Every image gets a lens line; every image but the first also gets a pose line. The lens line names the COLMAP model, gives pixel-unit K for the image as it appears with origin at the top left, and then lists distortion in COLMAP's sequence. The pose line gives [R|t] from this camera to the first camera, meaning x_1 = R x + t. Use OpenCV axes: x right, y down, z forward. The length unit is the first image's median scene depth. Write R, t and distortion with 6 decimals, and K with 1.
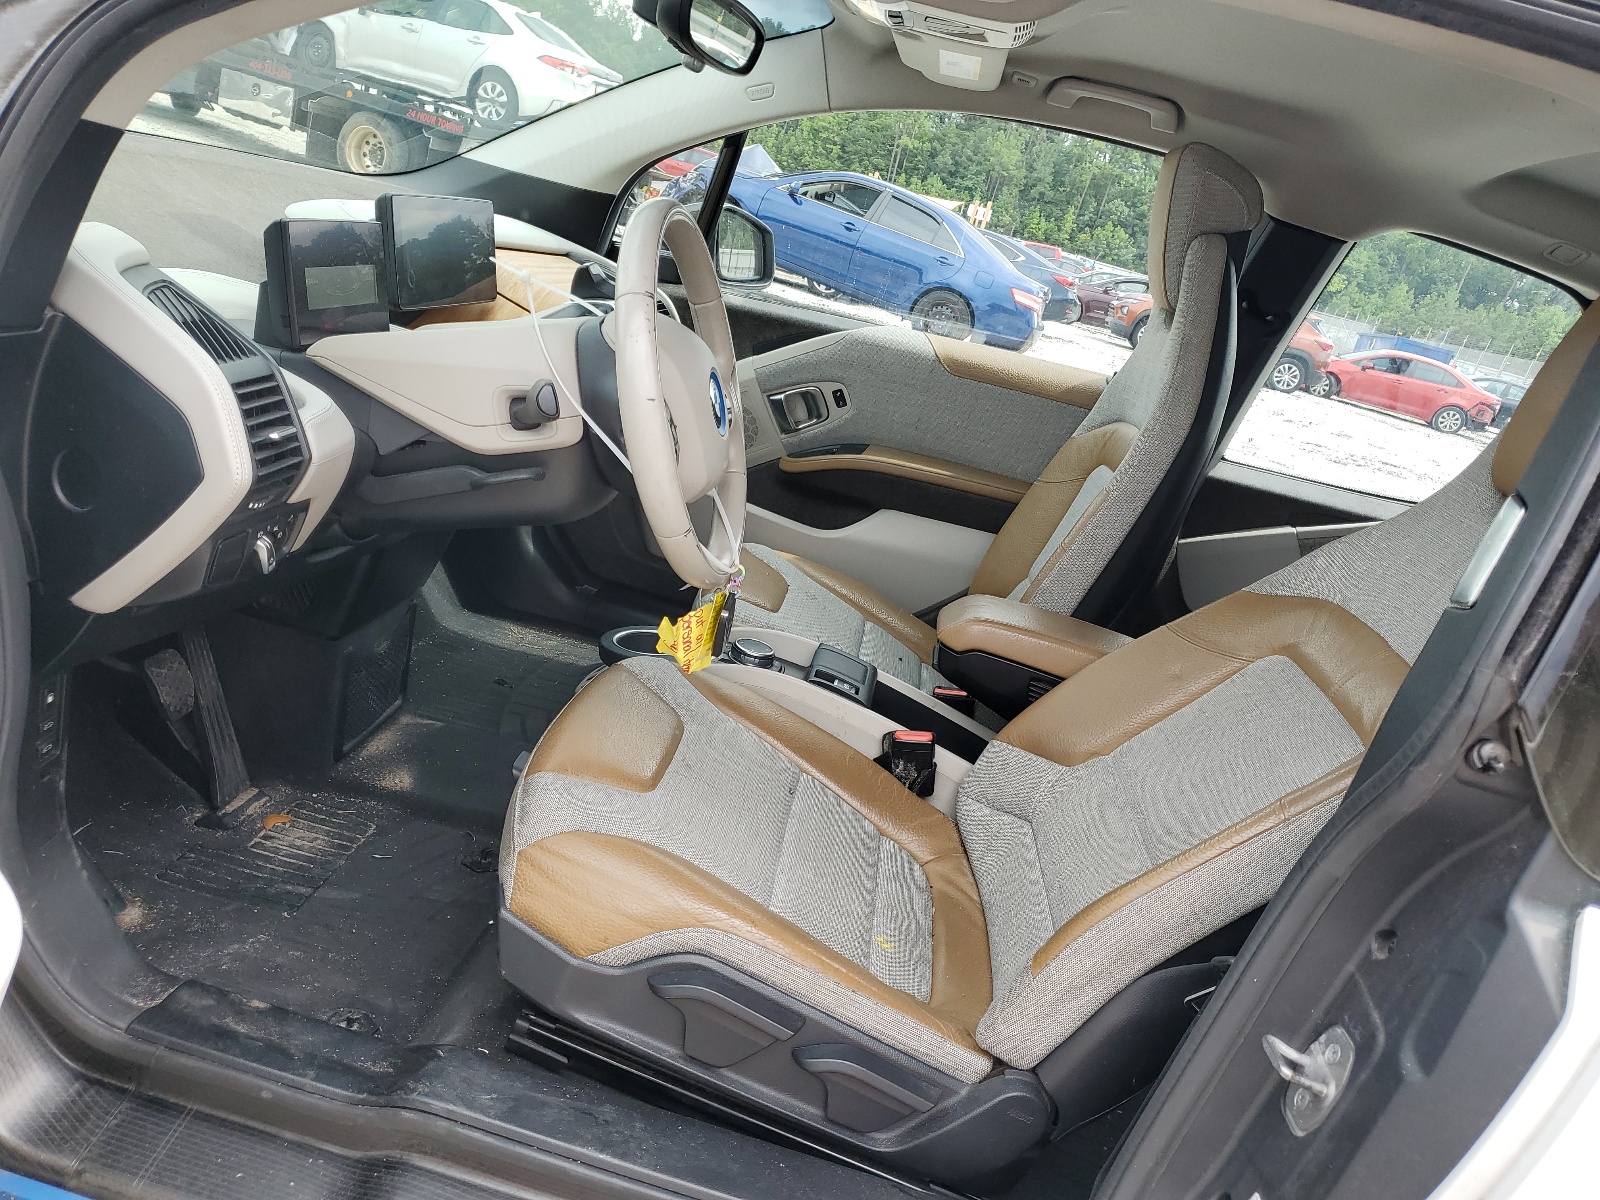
lens RADIAL K [[1235.1, 0, 800.0], [0, 1235.1, 600.0], [0, 0, 1]] dist [0.002636, 0.000763]
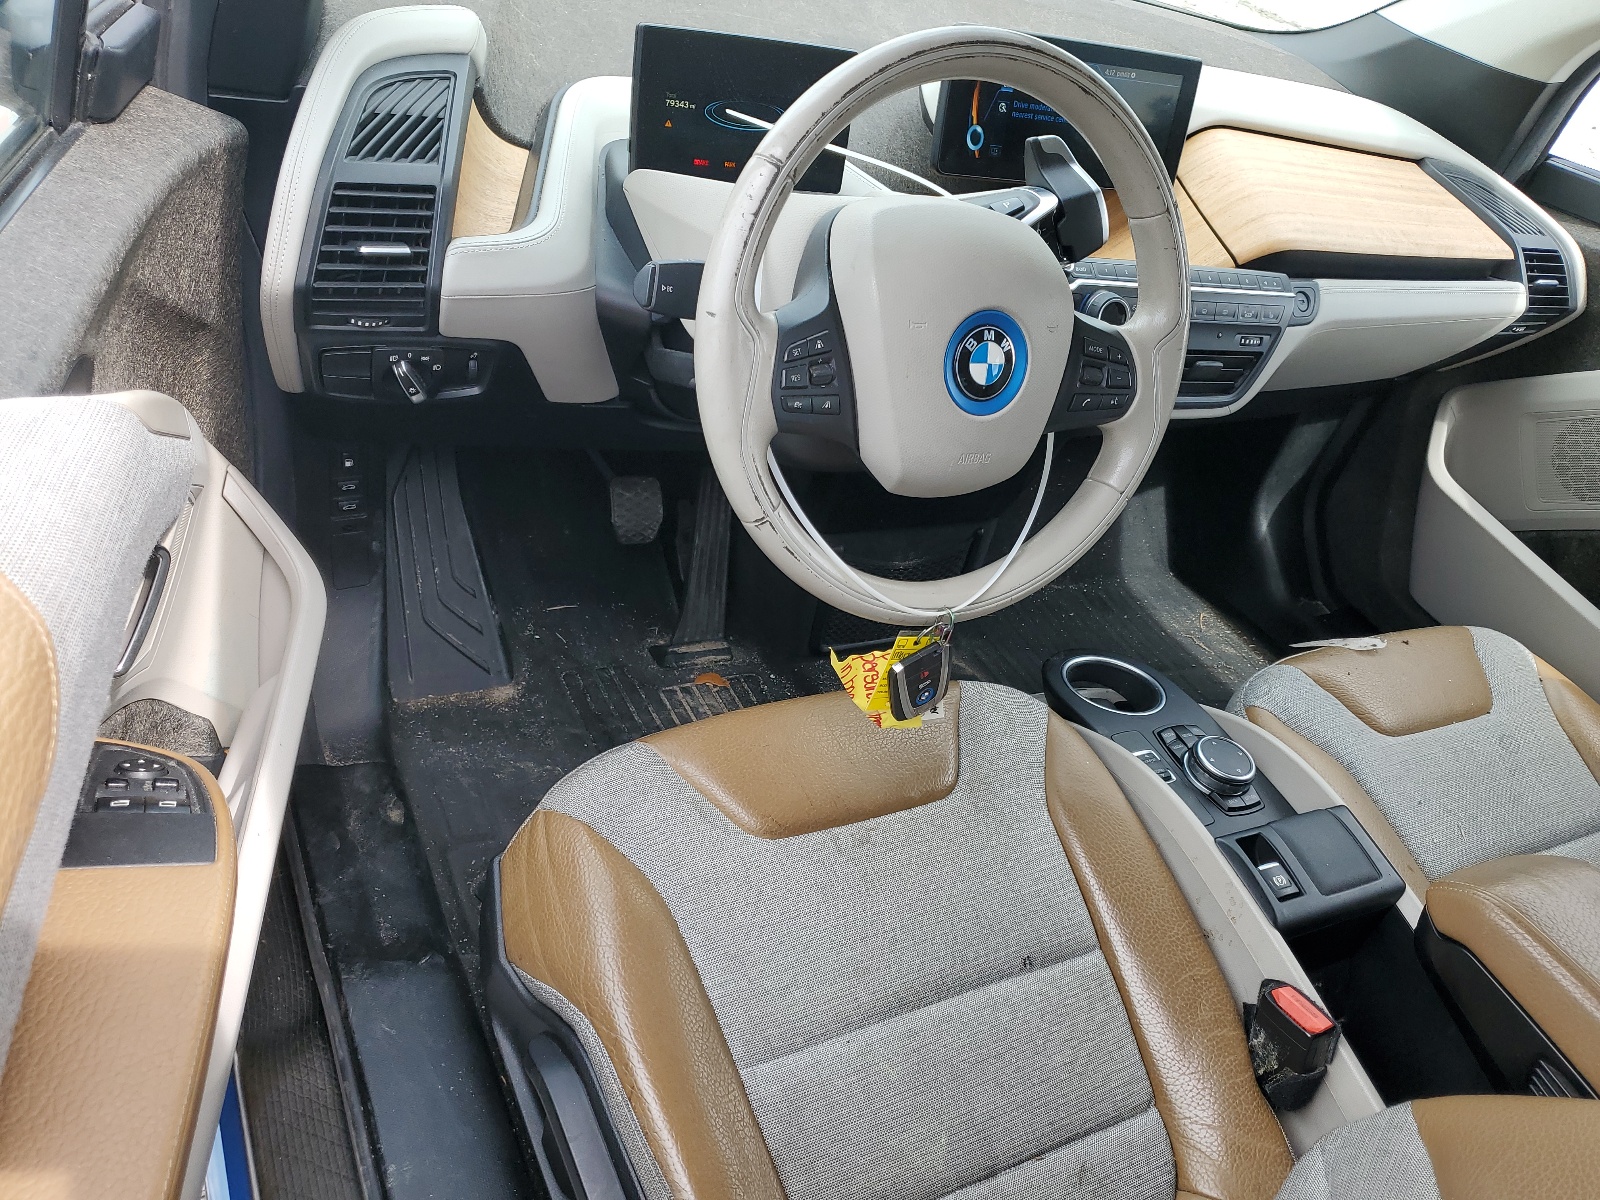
lens RADIAL K [[1235.1, 0, 800.0], [0, 1235.1, 600.0], [0, 0, 1]] dist [0.002636, 0.000763]
pose [[0.583425, 0.381437, -0.717022, 0.298269], [-0.328905, 0.918182, 0.220826, -0.120801], [0.742587, 0.106997, 0.661147, 0.402149]]
